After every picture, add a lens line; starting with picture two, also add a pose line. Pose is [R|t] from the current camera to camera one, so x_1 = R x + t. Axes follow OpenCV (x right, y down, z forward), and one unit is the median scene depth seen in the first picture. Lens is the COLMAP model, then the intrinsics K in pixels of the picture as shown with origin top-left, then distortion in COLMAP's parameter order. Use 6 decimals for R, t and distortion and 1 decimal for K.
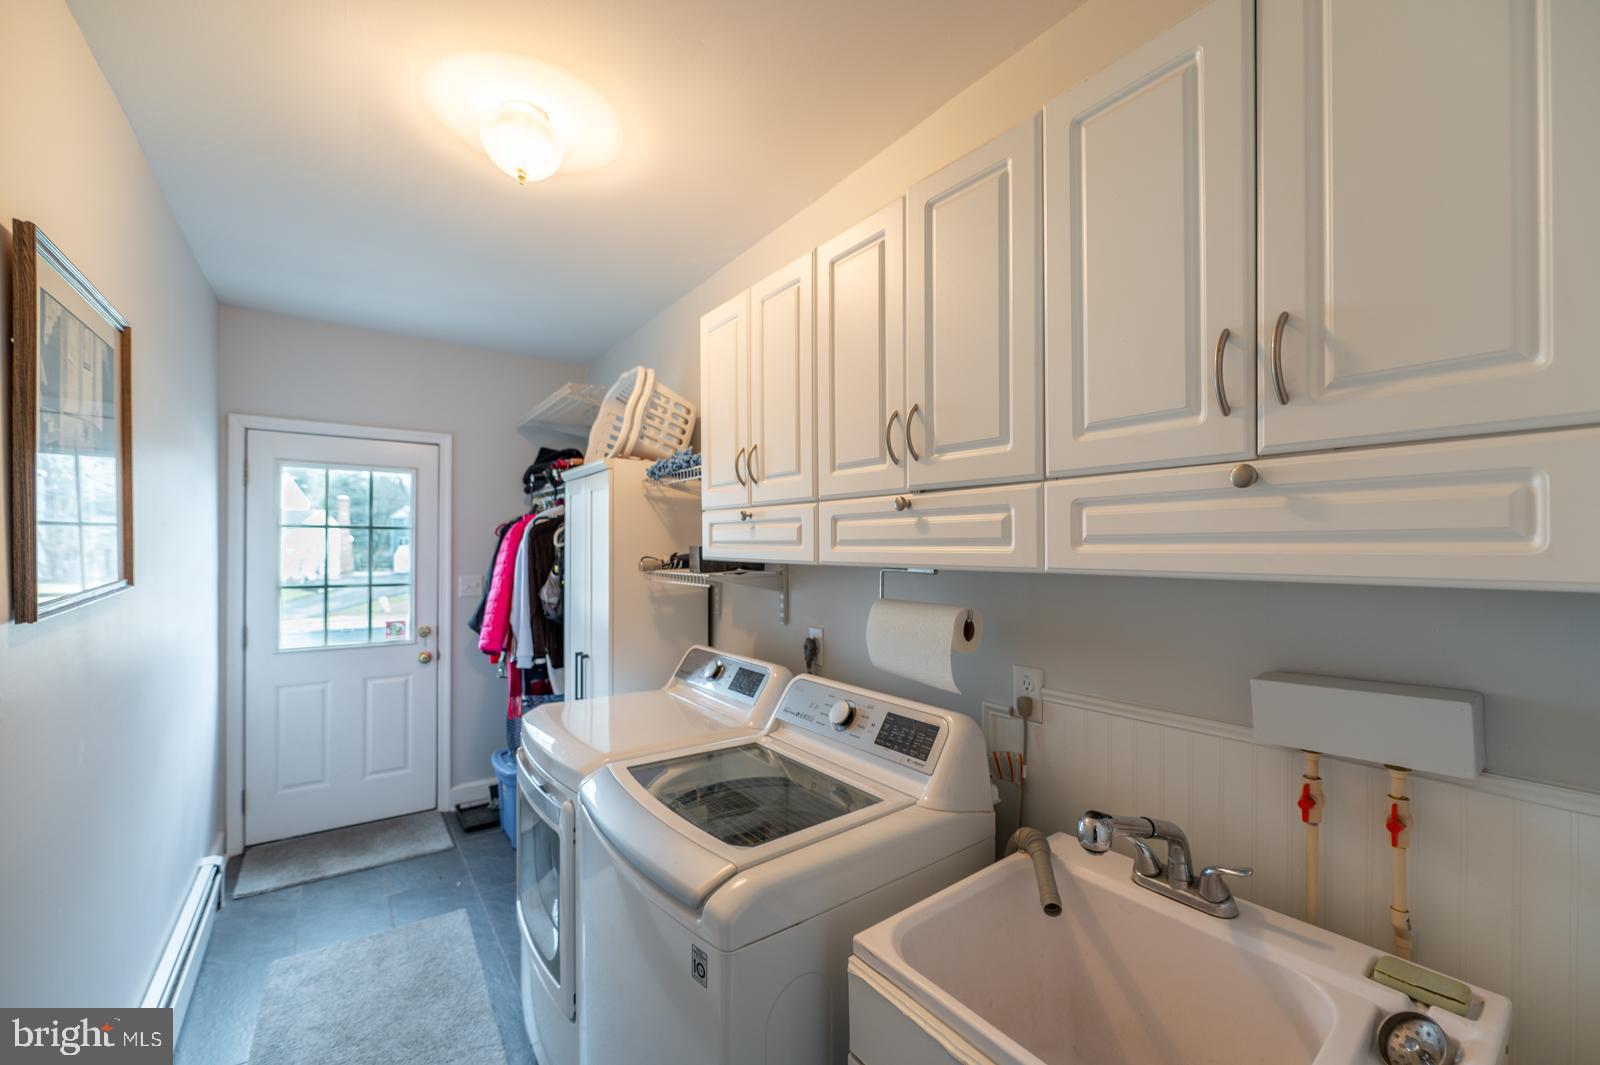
lens RADIAL K [[662.3, 0, 799.9], [0, 662.3, 539.4], [0, 0, 1]] dist [-0.007097, -0.000645]
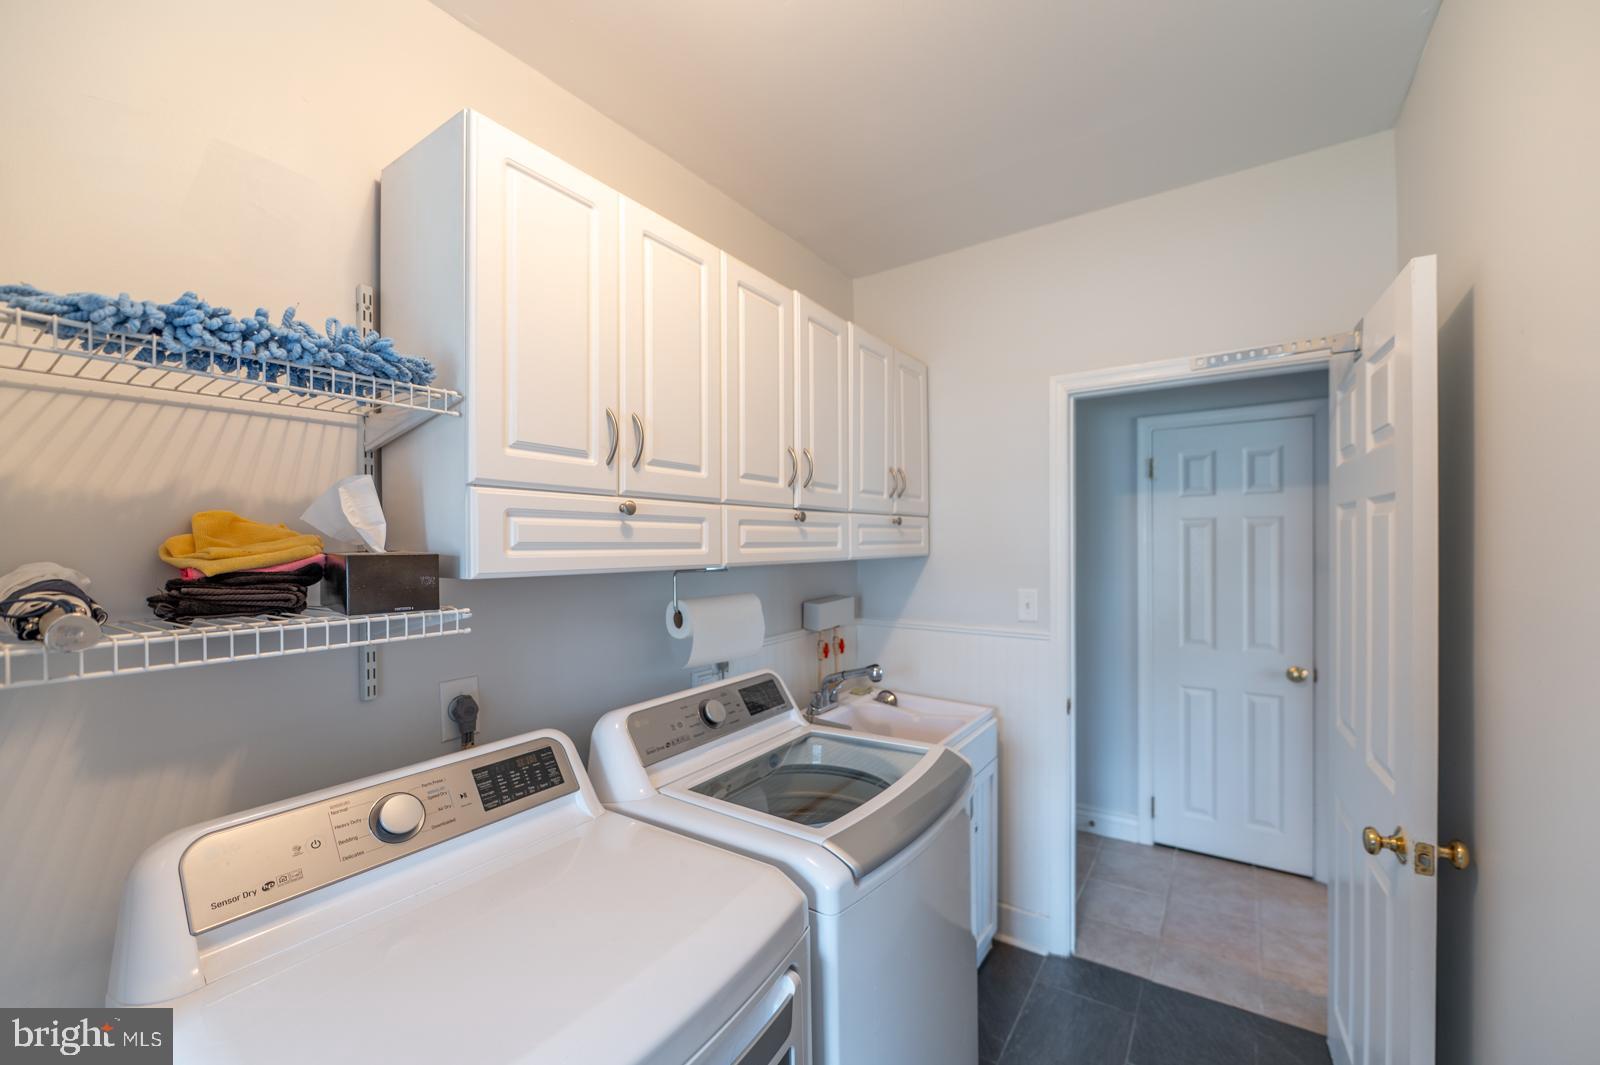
lens RADIAL K [[662.3, 0, 799.0], [0, 662.3, 542.4], [0, 0, 1]] dist [-0.007097, -0.000645]
pose [[-0.380071, 0.018642, 0.924769, -0.999731], [0.008562, 0.999825, -0.016636, 0.020281], [-0.924917, 0.001595, -0.380165, 1.349610]]
